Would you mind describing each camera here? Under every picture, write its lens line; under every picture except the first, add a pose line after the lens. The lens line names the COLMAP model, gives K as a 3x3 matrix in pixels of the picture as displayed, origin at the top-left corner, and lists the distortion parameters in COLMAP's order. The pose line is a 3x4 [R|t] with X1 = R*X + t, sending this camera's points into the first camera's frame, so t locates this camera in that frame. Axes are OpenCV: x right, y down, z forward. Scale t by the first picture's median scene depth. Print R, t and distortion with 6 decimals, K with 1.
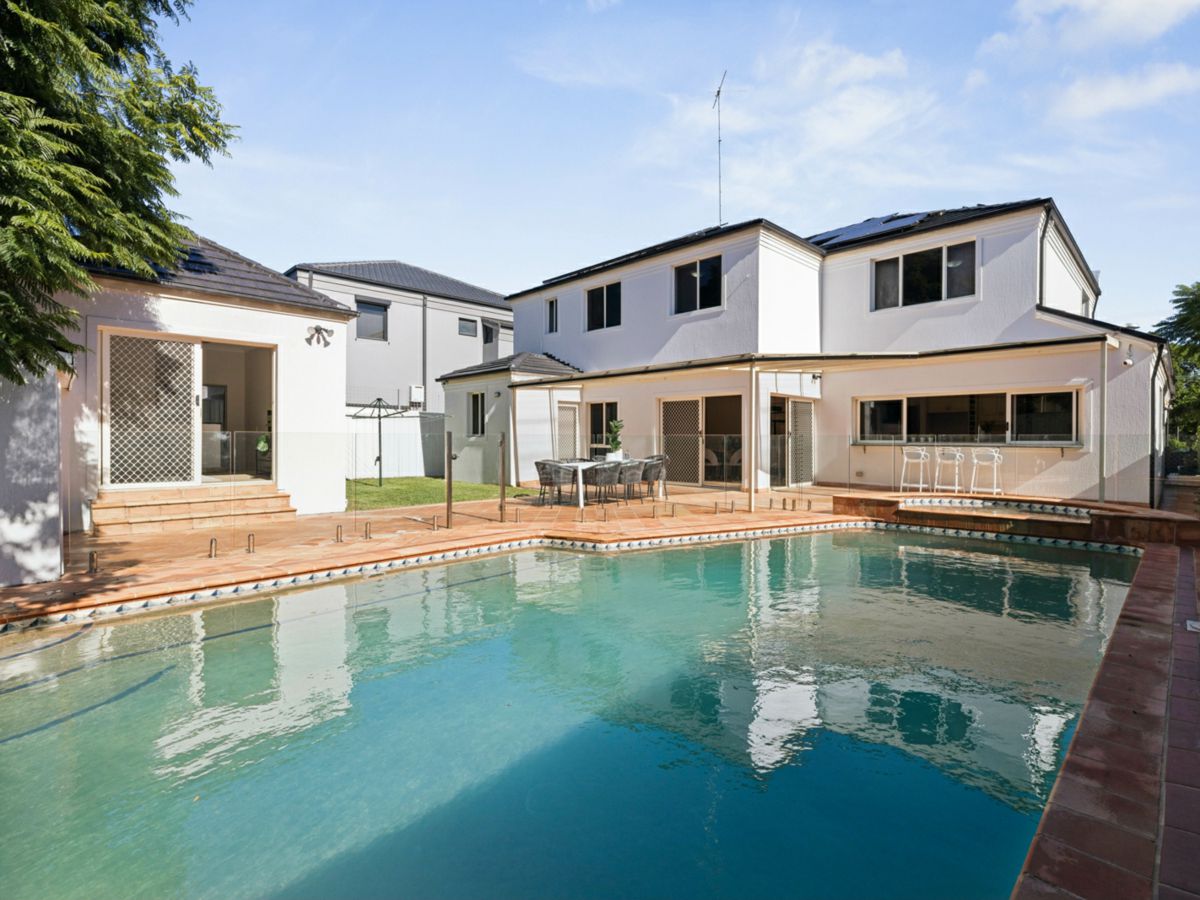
lens RADIAL K [[567.8, 0, 602.4], [0, 567.8, 443.7], [0, 0, 1]] dist [-0.004669, 0.000374]
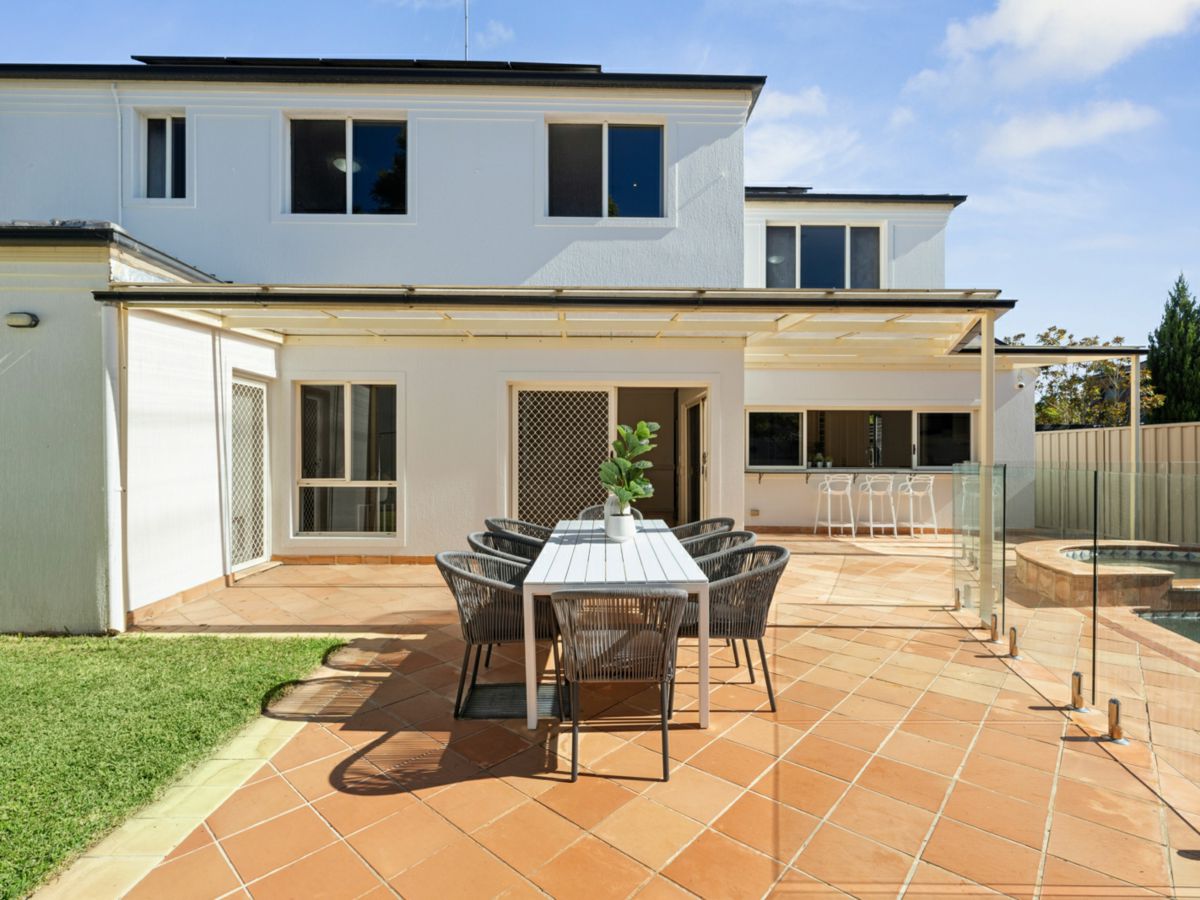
lens RADIAL K [[567.8, 0, 598.1], [0, 567.8, 455.7], [0, 0, 1]] dist [-0.004669, 0.000374]
pose [[0.686041, 0.000563, 0.727562, -0.206438], [0.005774, 0.999964, -0.006219, -0.015569], [-0.727540, 0.008467, 0.686013, 0.633767]]
